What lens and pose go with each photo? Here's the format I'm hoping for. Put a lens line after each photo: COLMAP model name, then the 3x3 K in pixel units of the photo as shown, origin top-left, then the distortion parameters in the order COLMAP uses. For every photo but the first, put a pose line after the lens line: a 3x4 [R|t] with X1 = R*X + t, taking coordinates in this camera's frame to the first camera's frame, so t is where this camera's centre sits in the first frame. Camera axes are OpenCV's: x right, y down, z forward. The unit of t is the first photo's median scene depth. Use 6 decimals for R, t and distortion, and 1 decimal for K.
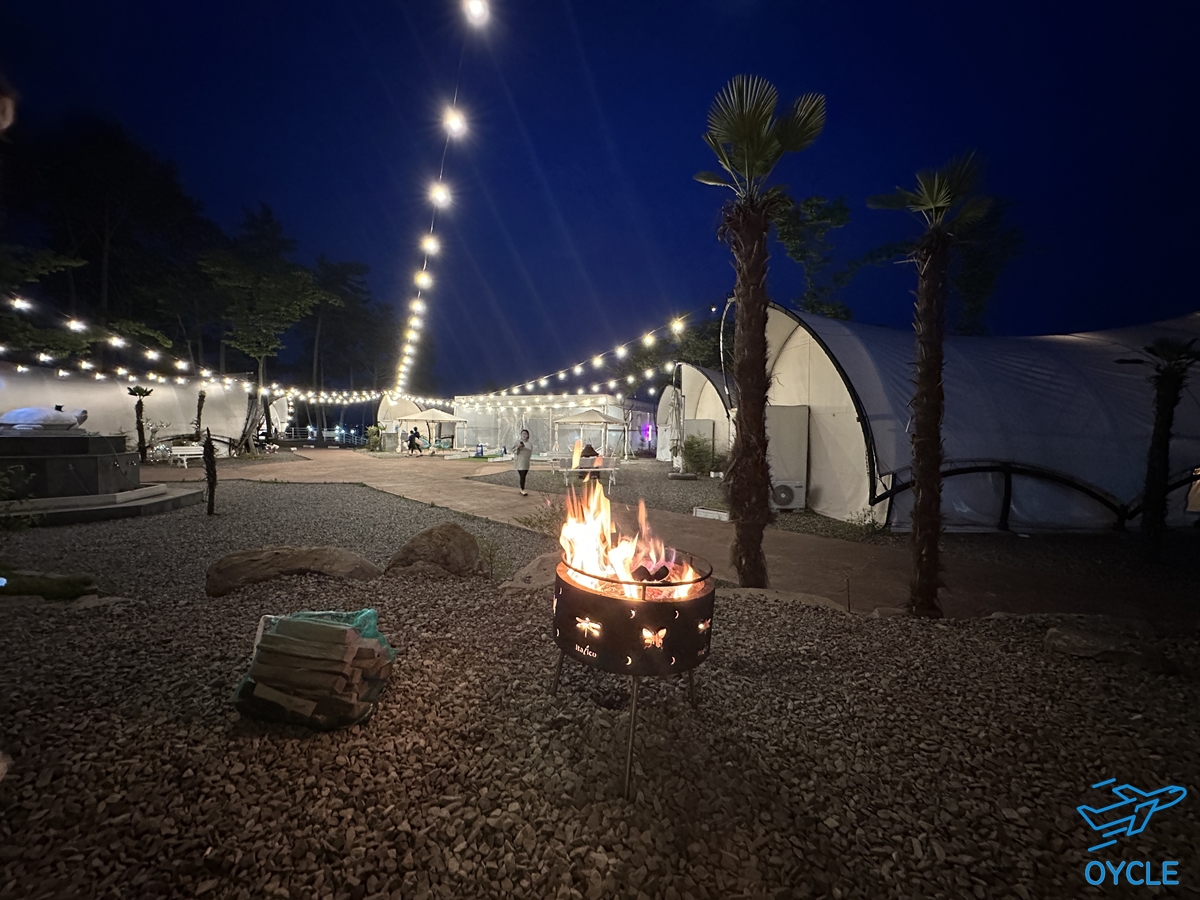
lens RADIAL K [[483.0, 0, 595.5], [0, 483.0, 453.8], [0, 0, 1]] dist [-0.002891, 0.000286]
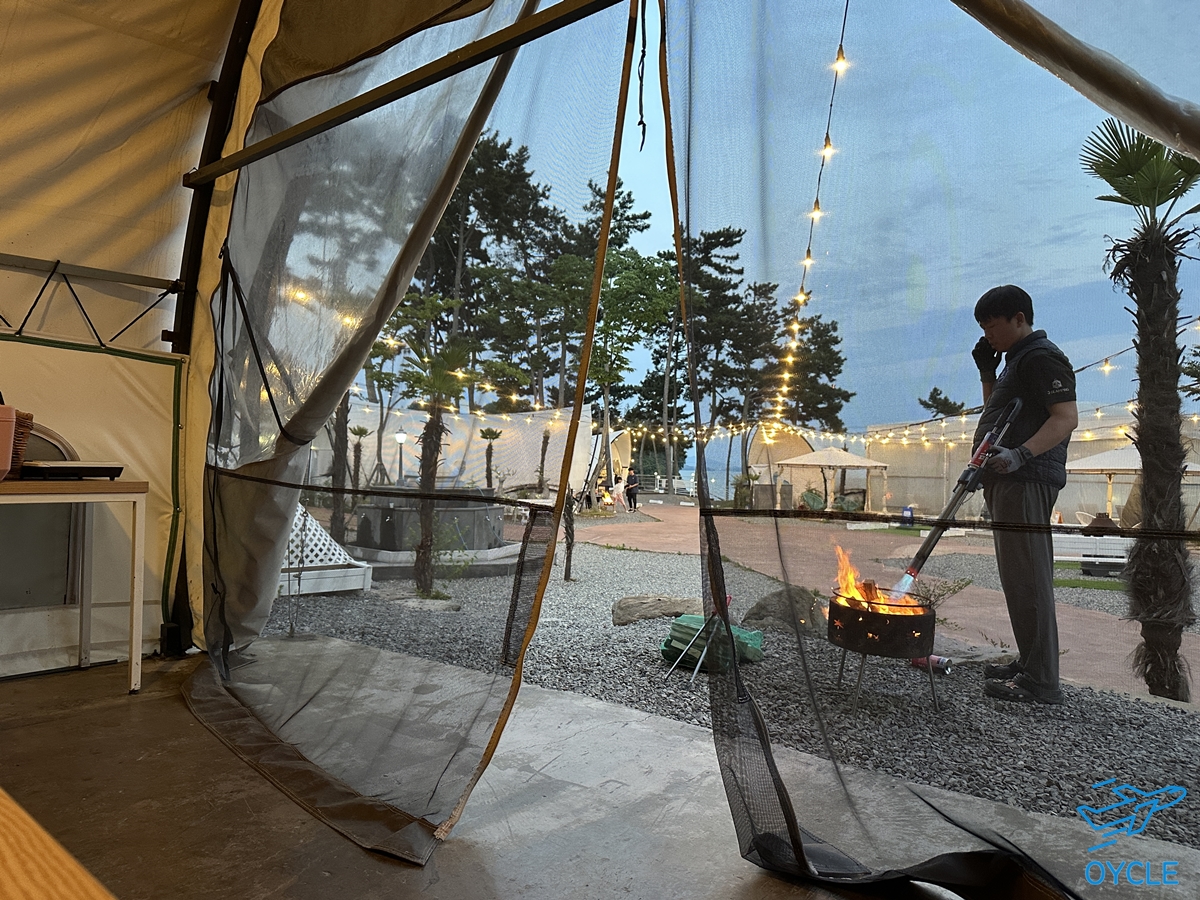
lens RADIAL K [[849.6, 0, 598.8], [0, 849.6, 452.0], [0, 0, 1]] dist [-0.000458, 0.004394]
pose [[0.826468, -0.005709, -0.562954, 0.063630], [-0.039364, 0.996915, -0.067899, -0.001804], [0.561606, 0.078277, 0.823694, -0.133308]]
